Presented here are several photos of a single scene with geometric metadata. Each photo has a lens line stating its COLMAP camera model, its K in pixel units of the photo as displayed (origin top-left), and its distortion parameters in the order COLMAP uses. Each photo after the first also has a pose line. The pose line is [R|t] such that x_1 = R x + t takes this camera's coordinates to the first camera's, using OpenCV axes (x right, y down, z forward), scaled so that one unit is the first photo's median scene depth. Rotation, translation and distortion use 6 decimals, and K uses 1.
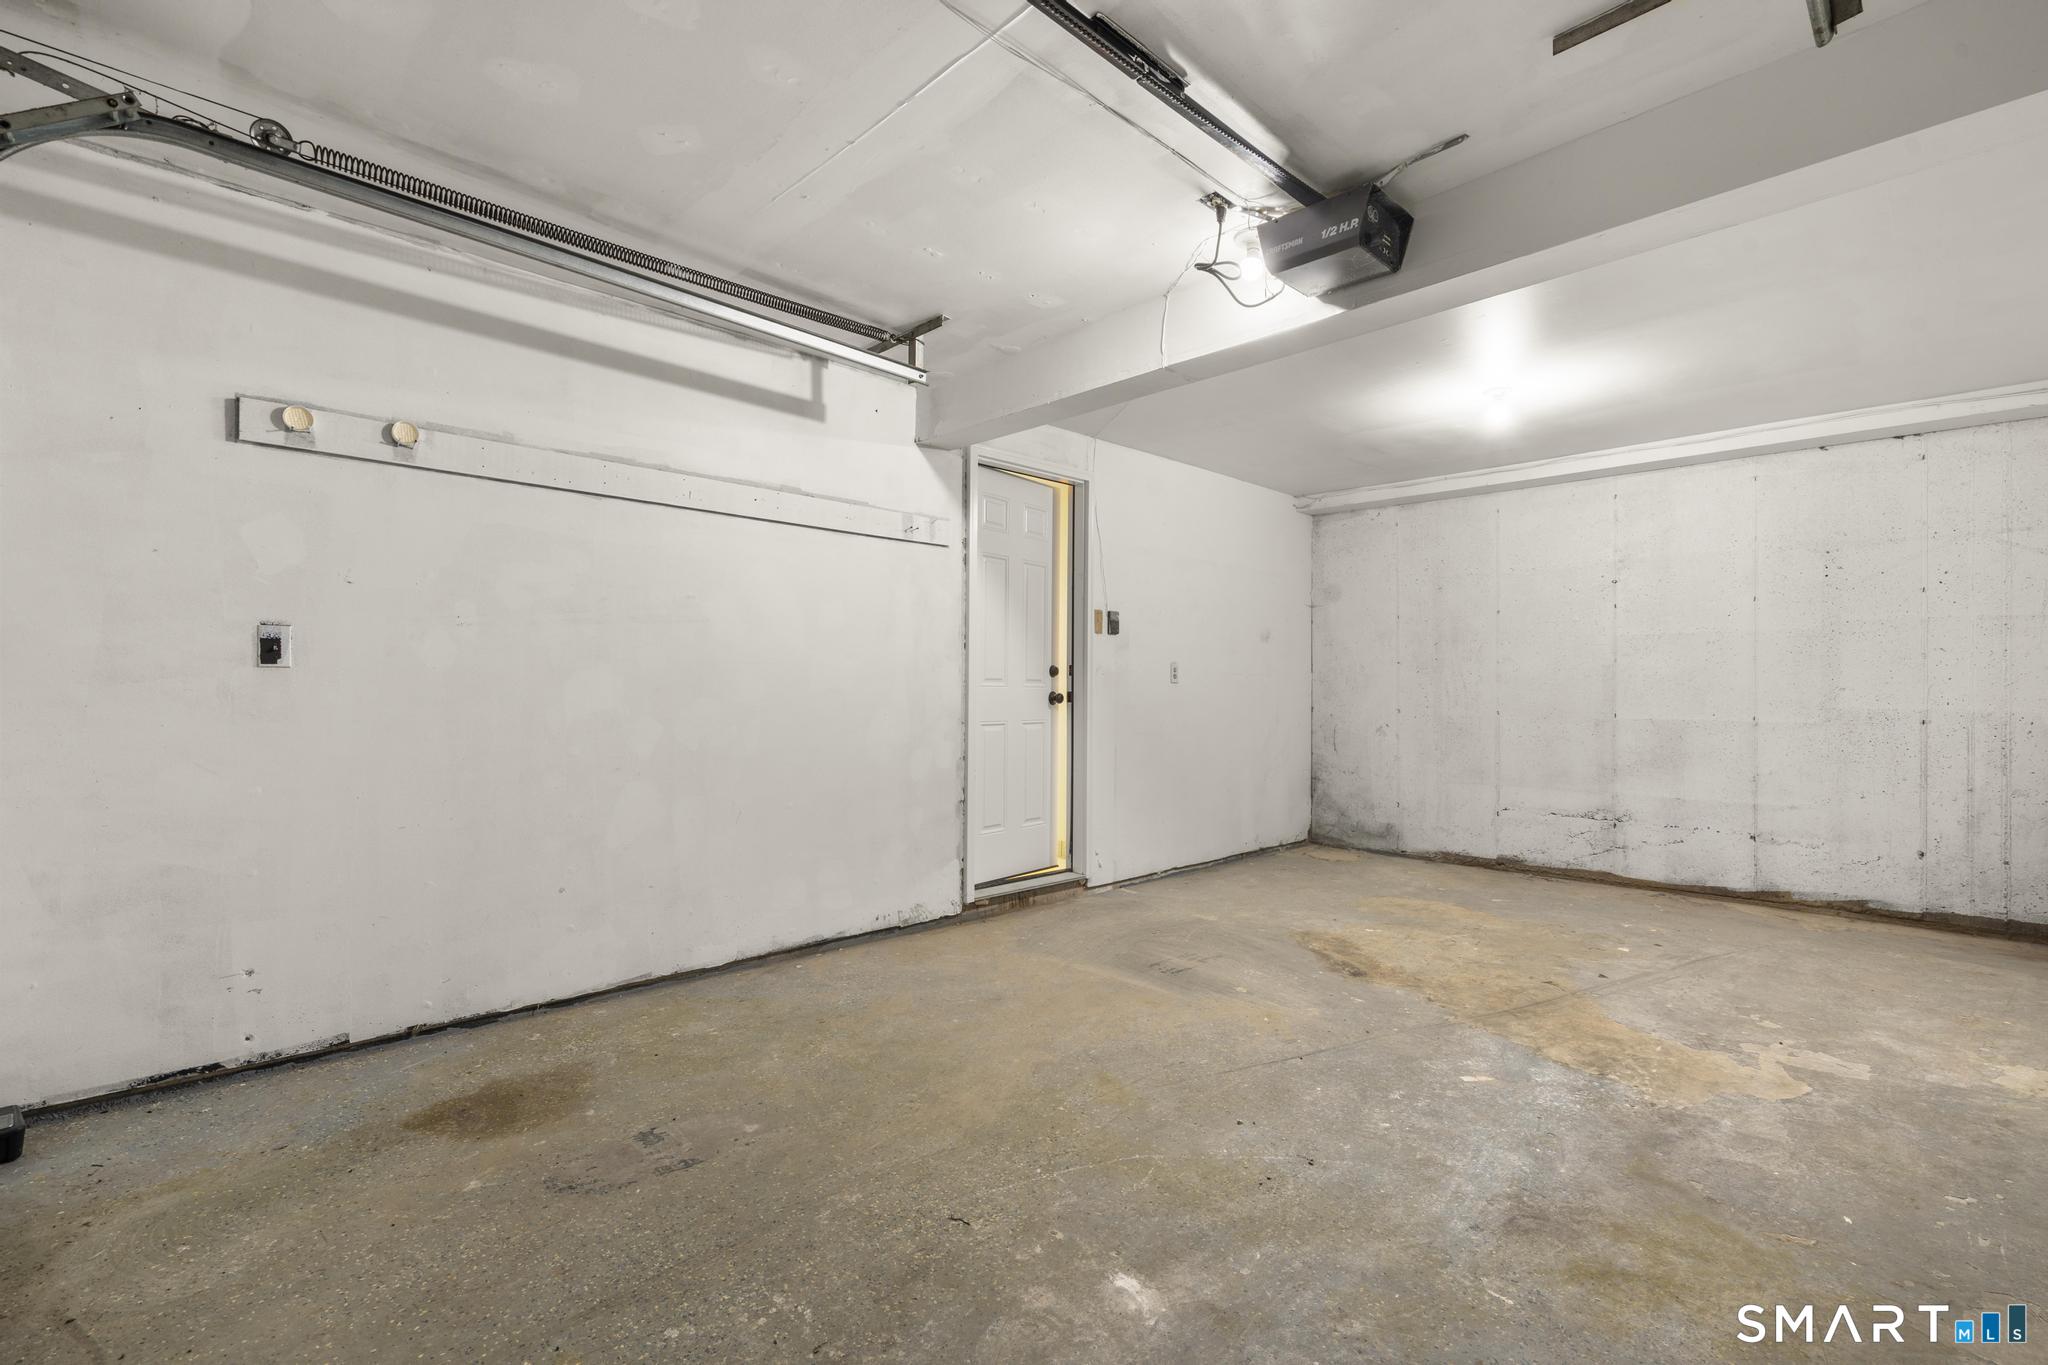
lens RADIAL K [[918.4, 0, 1018.3], [0, 918.4, 687.6], [0, 0, 1]] dist [-0.008204, 0.003875]
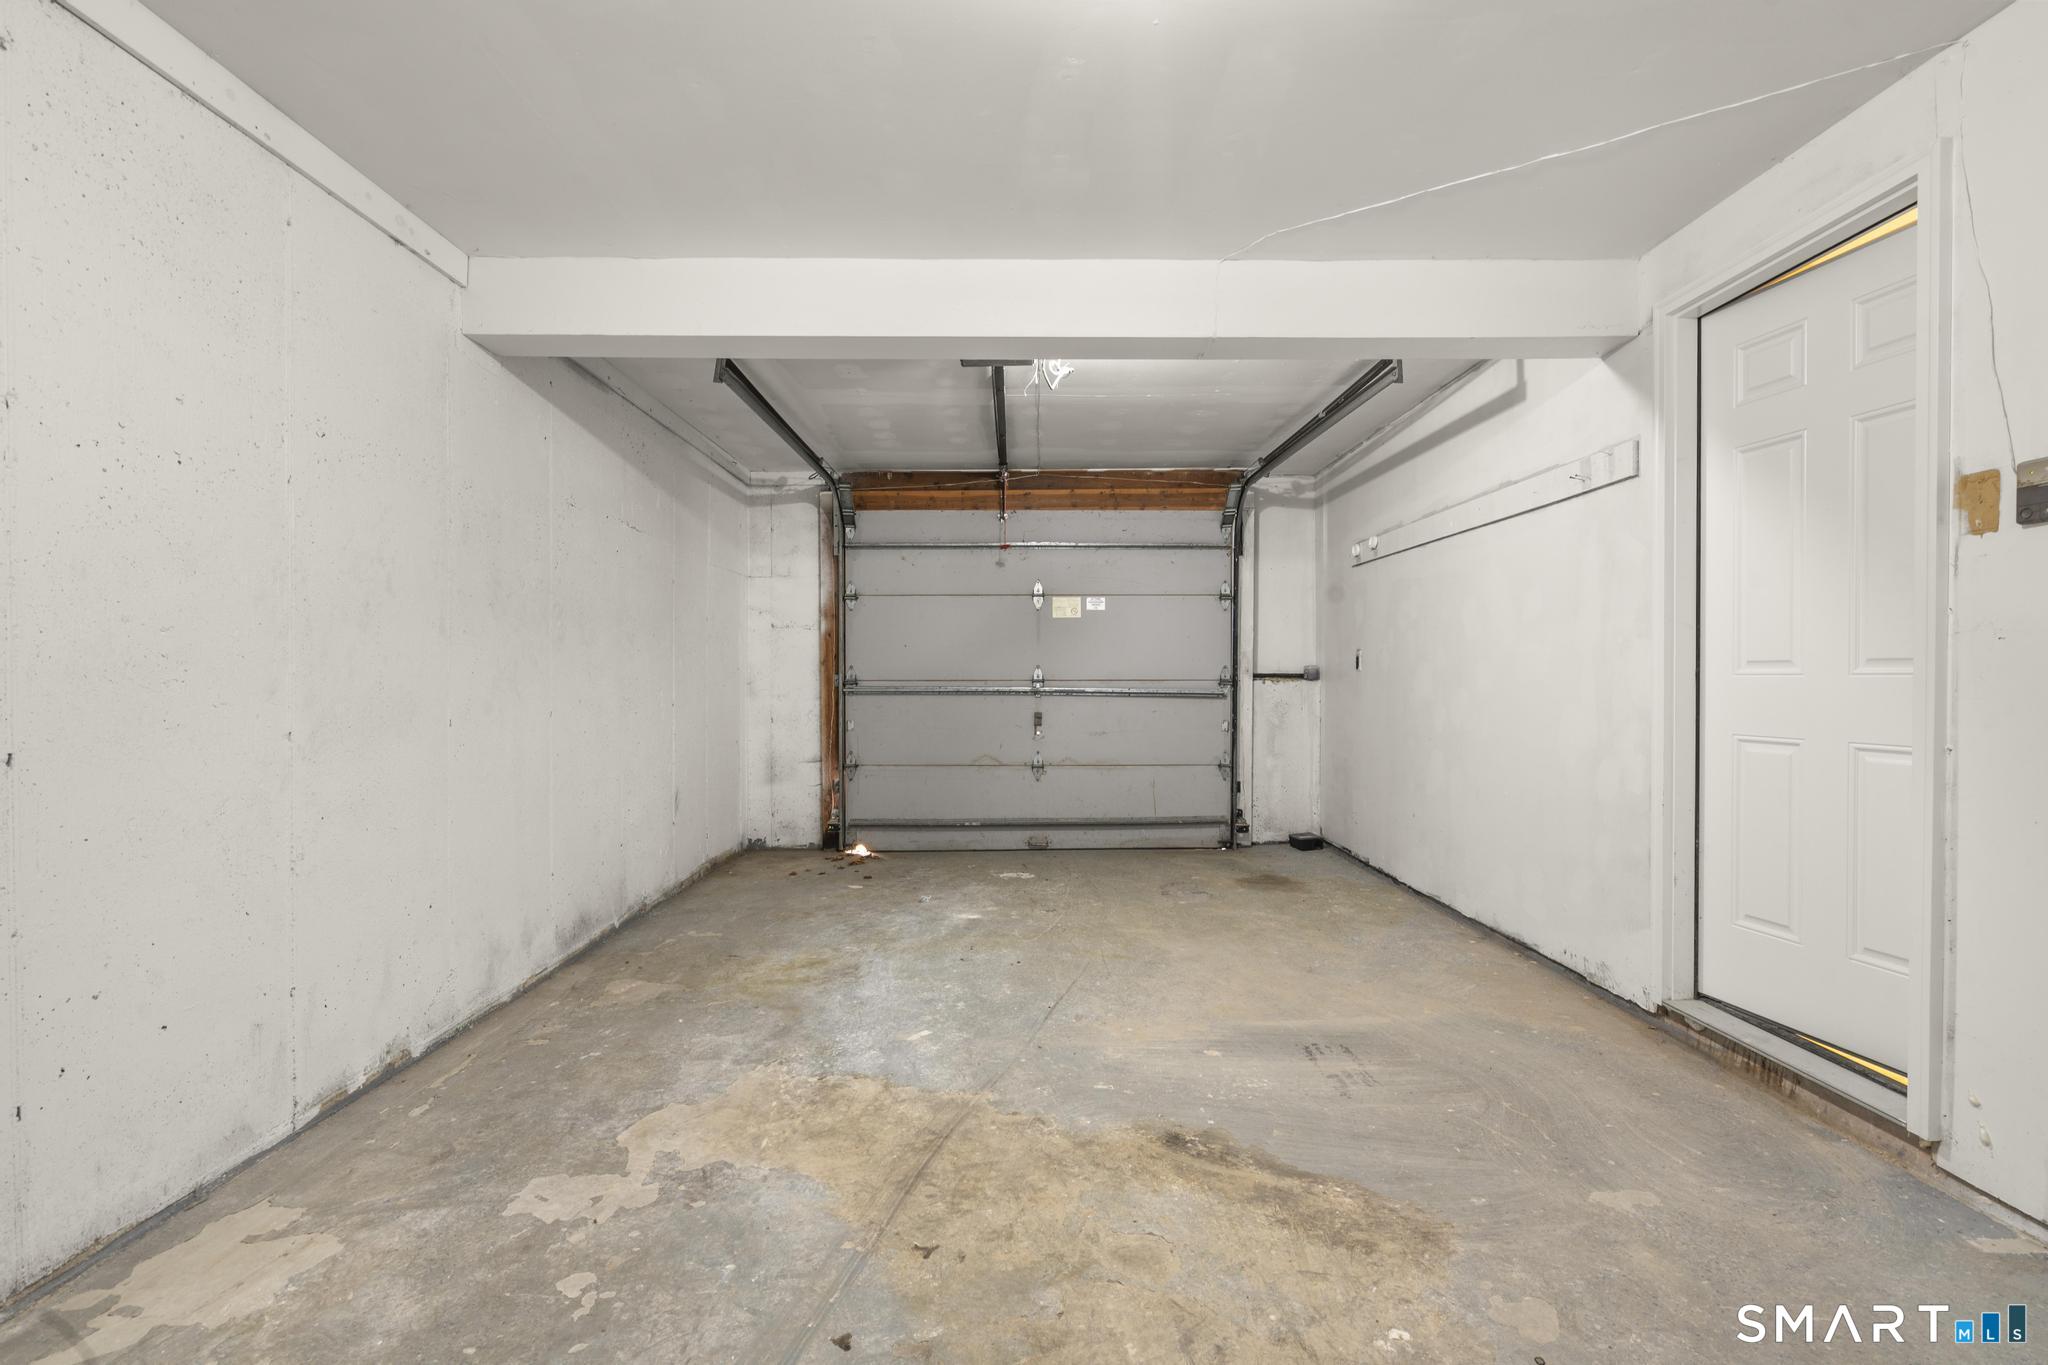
lens RADIAL K [[918.4, 0, 1020.4], [0, 918.4, 682.7], [0, 0, 1]] dist [-0.008204, 0.003875]
pose [[-0.687510, -0.000349, -0.726175, 1.173573], [0.001669, 0.999996, -0.002061, 0.007393], [0.726173, -0.002630, -0.687507, 1.781593]]
